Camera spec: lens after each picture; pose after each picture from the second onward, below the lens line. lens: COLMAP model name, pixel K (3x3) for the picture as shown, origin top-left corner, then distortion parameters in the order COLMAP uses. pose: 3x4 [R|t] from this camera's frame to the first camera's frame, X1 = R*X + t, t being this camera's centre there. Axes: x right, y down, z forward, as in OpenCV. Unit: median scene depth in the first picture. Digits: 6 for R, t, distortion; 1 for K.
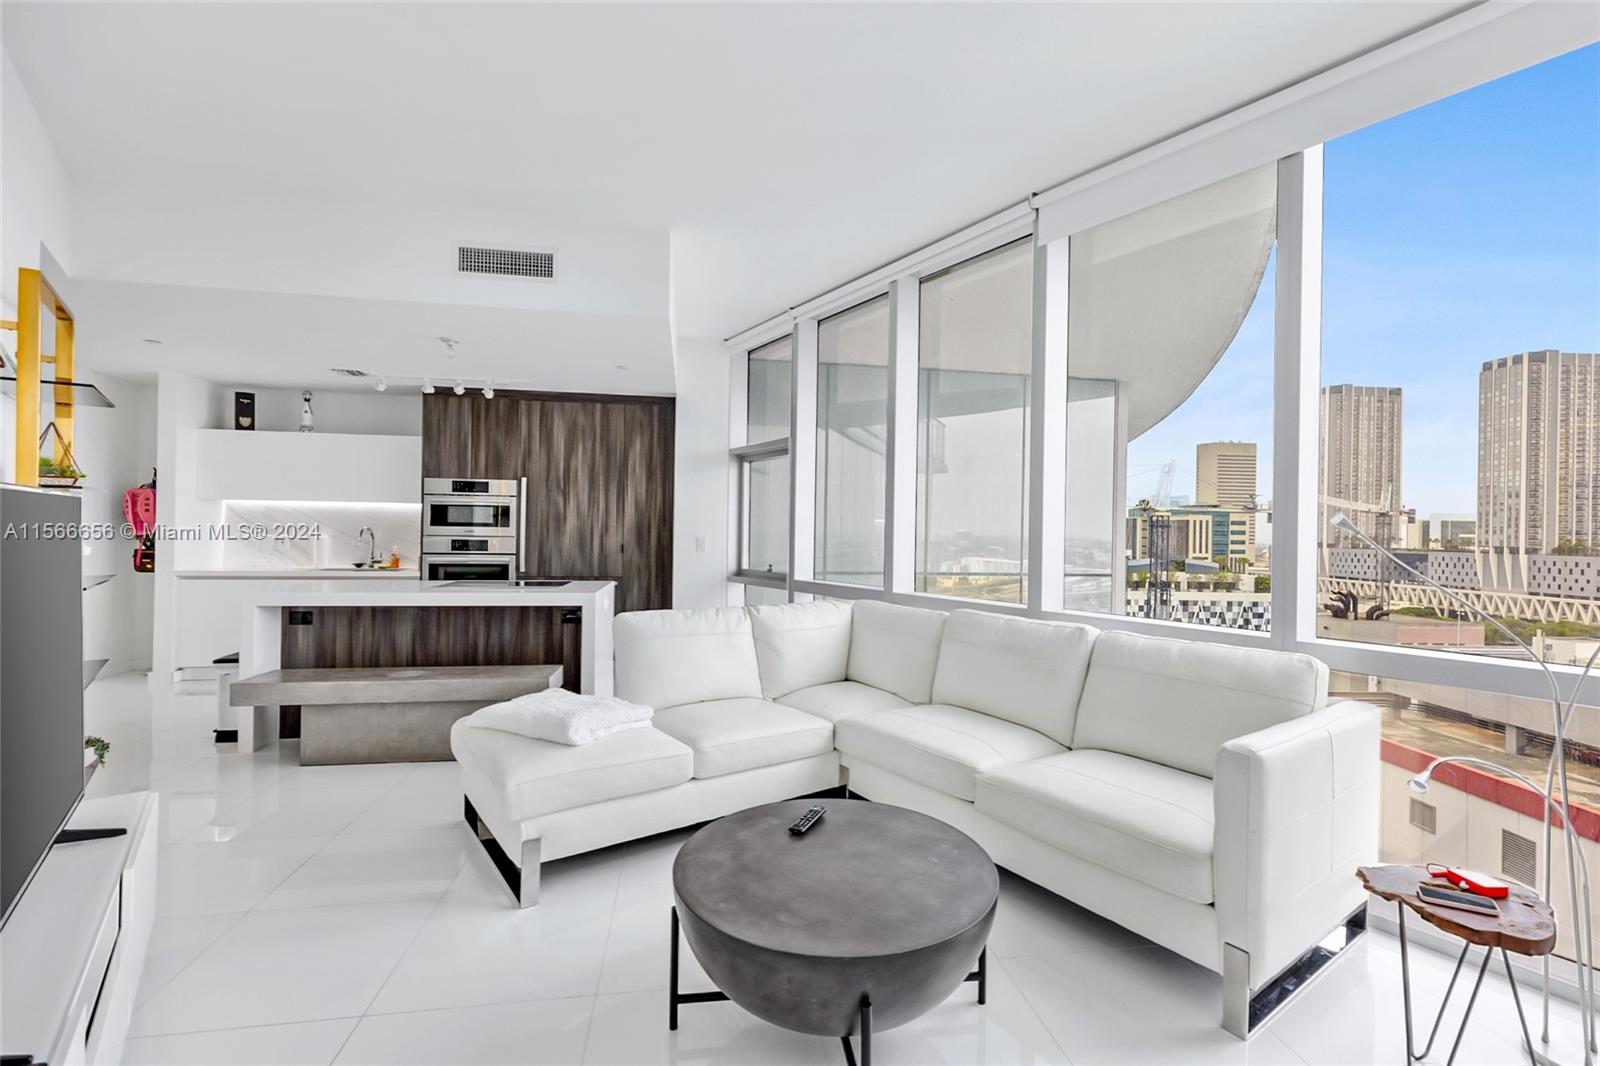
lens RADIAL K [[725.1, 0, 812.2], [0, 725.1, 530.0], [0, 0, 1]] dist [0.008211, 0.000001]
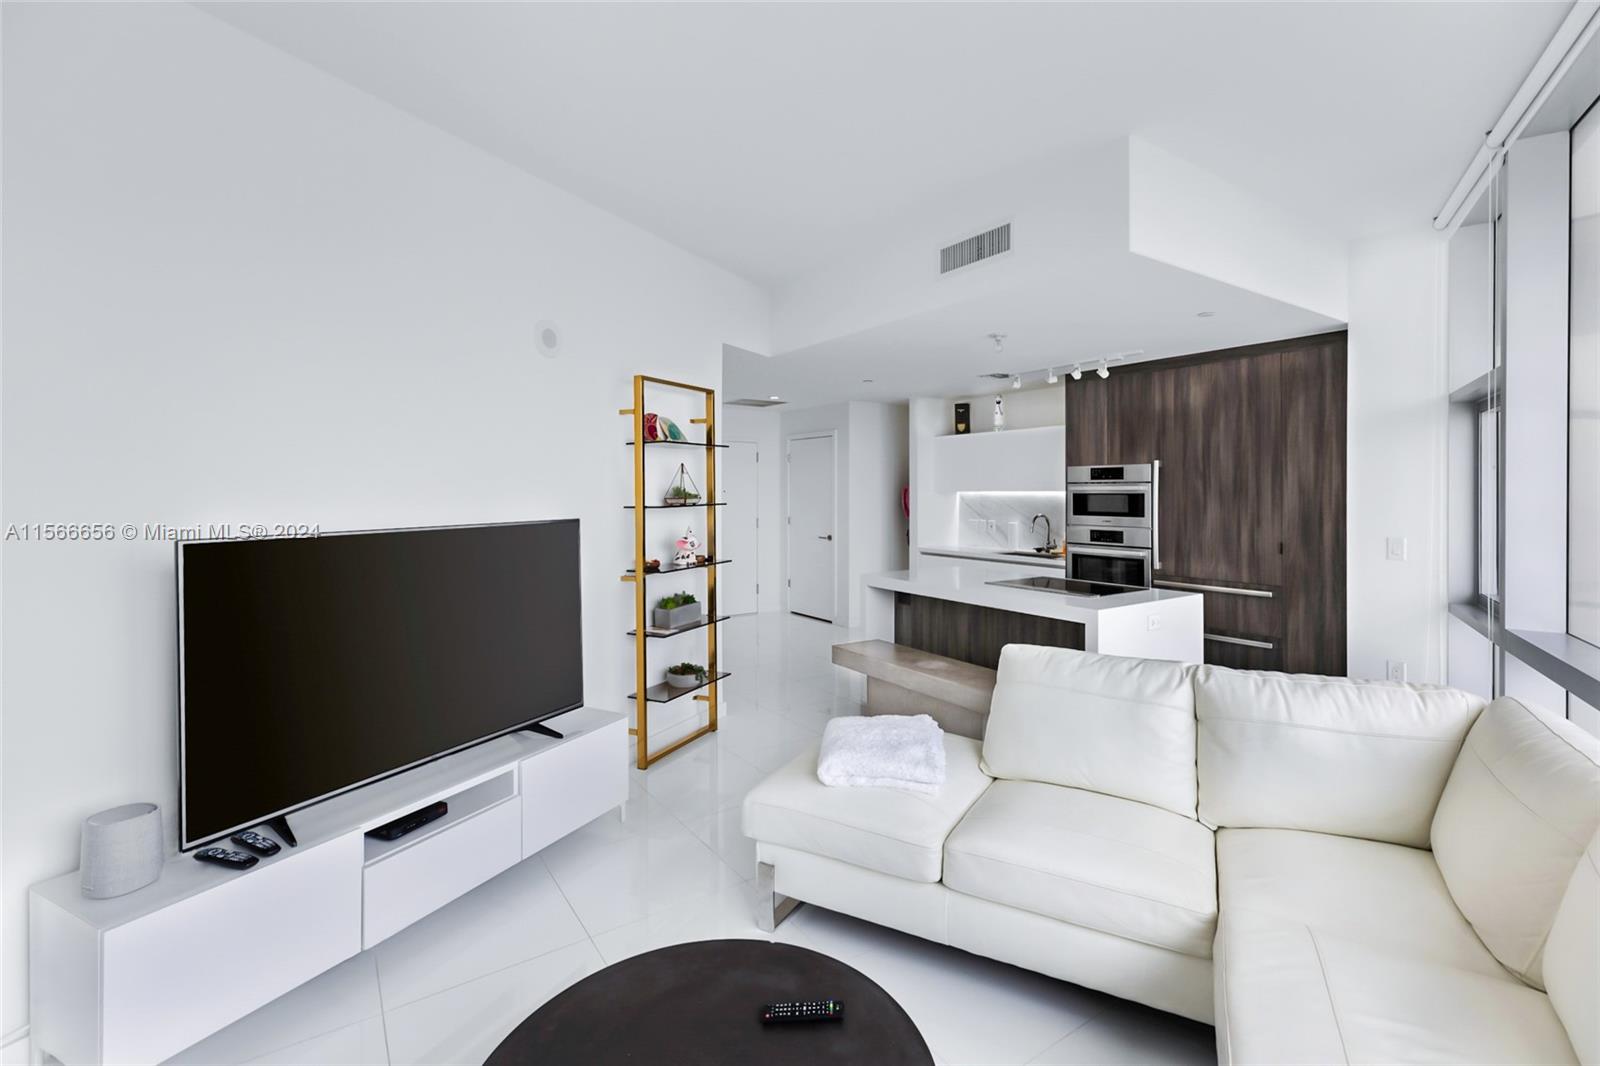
lens RADIAL K [[729.5, 0, 808.1], [0, 729.5, 492.9], [0, 0, 1]] dist [0.001741, 0.000155]
pose [[0.416971, -0.015047, -0.908795, 0.219416], [0.008476, 0.999884, -0.012666, -0.025824], [0.908880, -0.002422, 0.417050, 0.258005]]
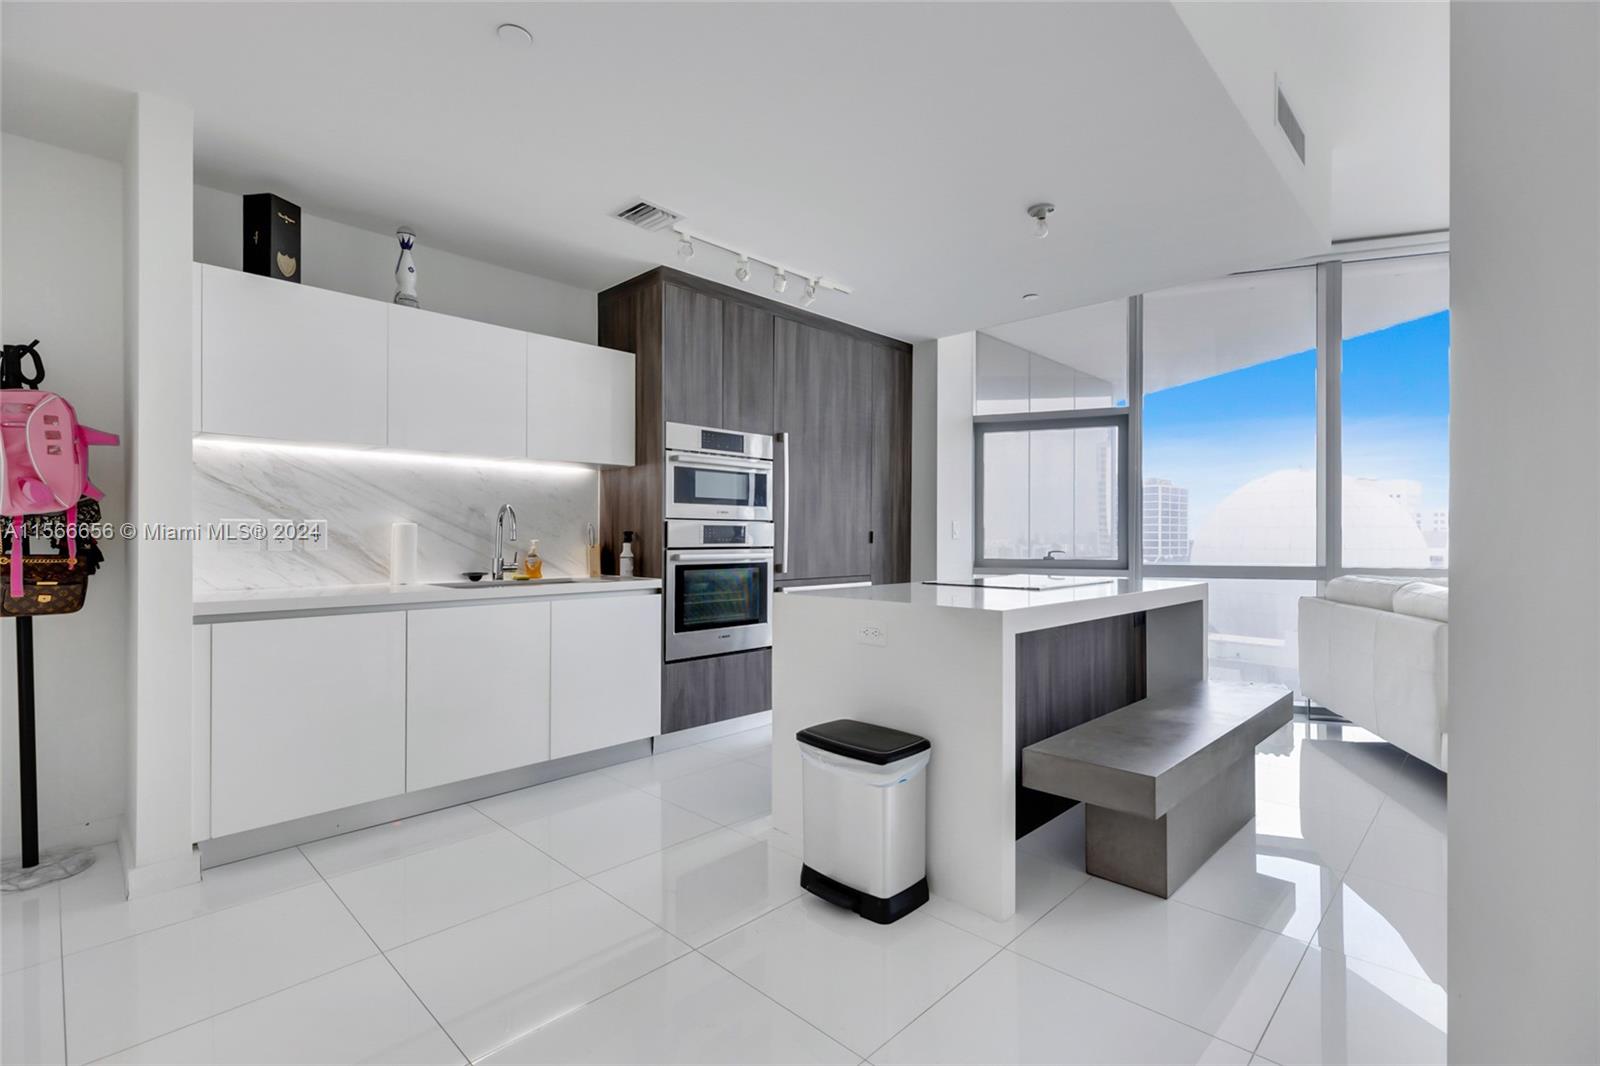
lens RADIAL K [[760.7, 0, 823.2], [0, 760.7, 533.2], [0, 0, 1]] dist [0.000336, 0.000022]
pose [[0.779756, -0.011535, 0.625977, -0.810629], [0.008754, 0.999933, 0.007521, 0.015626], [-0.626022, -0.000384, 0.779805, 0.427164]]
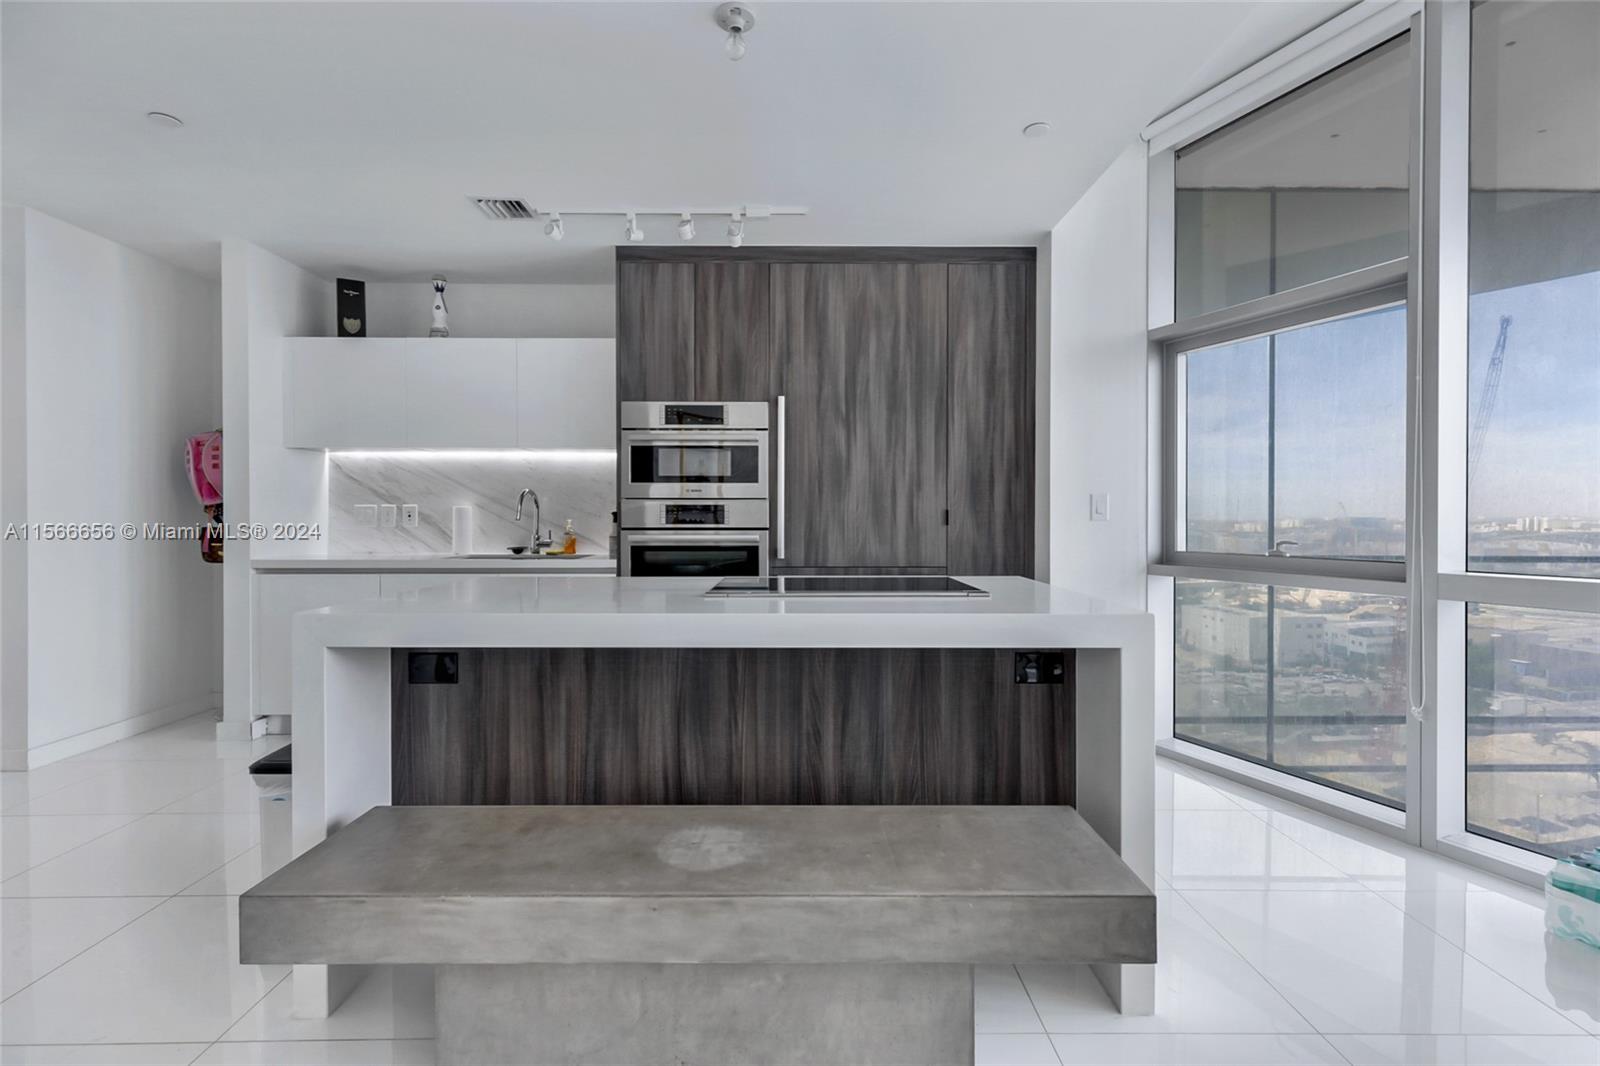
lens RADIAL K [[745.0, 0, 806.9], [0, 745.0, 519.8], [0, 0, 1]] dist [0.001275, -0.000002]
pose [[0.988347, -0.014077, -0.151566, -0.287628], [0.015117, 0.999869, 0.005712, 0.023158], [0.151466, -0.007936, 0.988431, 0.413687]]
